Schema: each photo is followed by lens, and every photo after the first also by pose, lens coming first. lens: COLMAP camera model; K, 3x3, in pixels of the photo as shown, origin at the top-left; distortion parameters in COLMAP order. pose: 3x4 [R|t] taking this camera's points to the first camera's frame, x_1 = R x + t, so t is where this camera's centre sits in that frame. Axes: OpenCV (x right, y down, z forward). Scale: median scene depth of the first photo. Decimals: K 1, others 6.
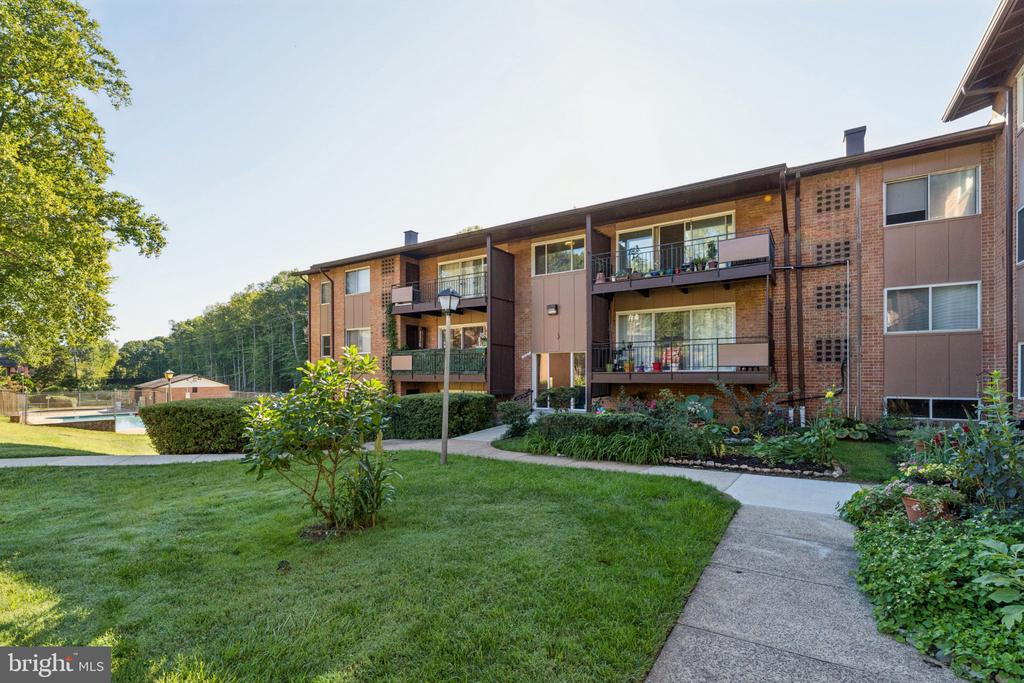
lens RADIAL K [[468.8, 0, 507.3], [0, 468.8, 372.4], [0, 0, 1]] dist [0.002449, -0.000233]
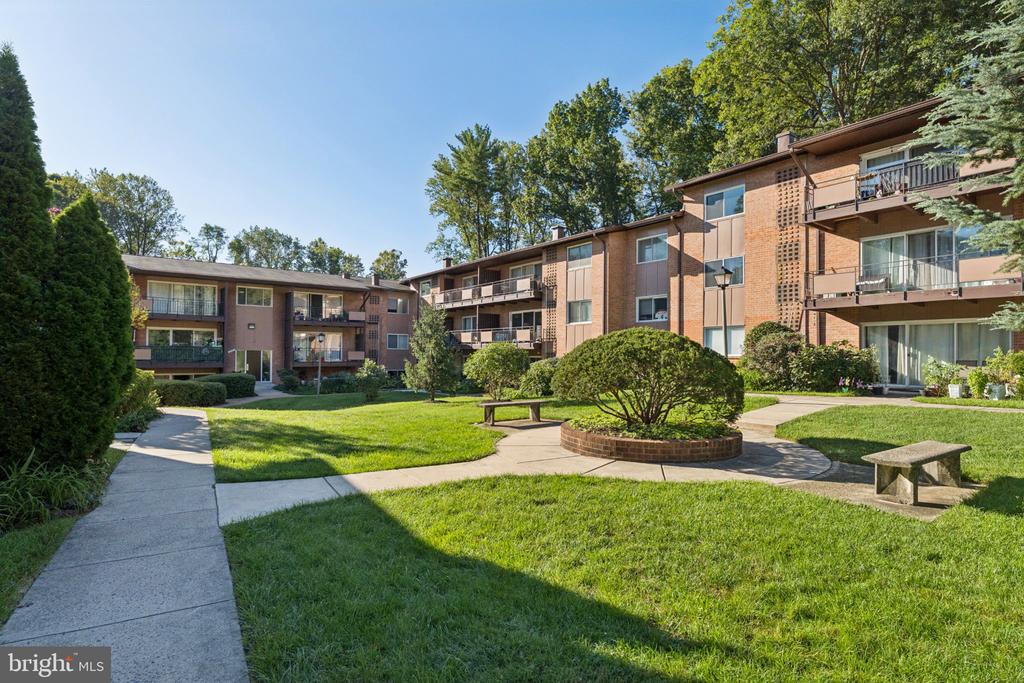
lens RADIAL K [[497.9, 0, 510.1], [0, 497.9, 351.5], [0, 0, 1]] dist [-0.006404, -0.000409]
pose [[0.326112, 0.014856, 0.945215, -1.572500], [-0.009962, 0.999875, -0.012278, -0.029665], [-0.945279, -0.005412, 0.326219, -0.623180]]
